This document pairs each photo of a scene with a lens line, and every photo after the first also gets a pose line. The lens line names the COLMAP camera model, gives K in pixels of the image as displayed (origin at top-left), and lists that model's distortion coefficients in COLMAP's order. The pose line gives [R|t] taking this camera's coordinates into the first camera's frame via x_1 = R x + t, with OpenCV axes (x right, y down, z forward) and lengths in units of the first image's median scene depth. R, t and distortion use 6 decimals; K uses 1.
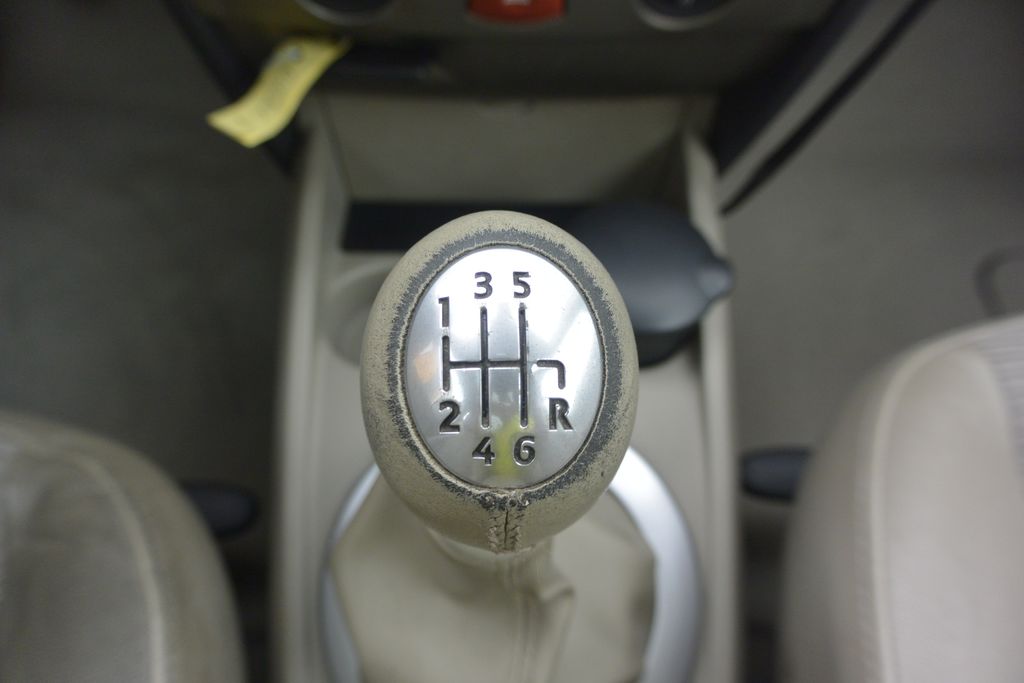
lens RADIAL K [[778.0, 0, 514.1], [0, 778.0, 345.0], [0, 0, 1]] dist [0.001901, 0.003741]
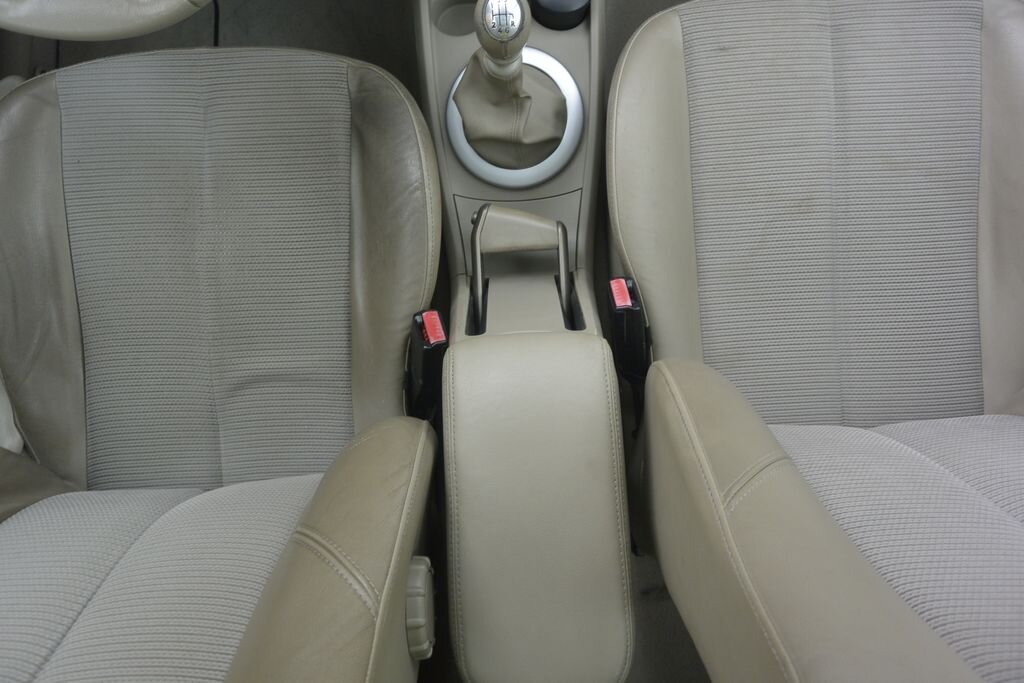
lens RADIAL K [[778.0, 0, 501.8], [0, 778.0, 344.0], [0, 0, 1]] dist [0.001901, 0.003741]
pose [[0.998108, -0.032208, -0.052366, 0.195573], [0.048419, 0.936708, 0.346748, 0.298044], [0.037884, -0.348628, 0.936495, -5.051706]]
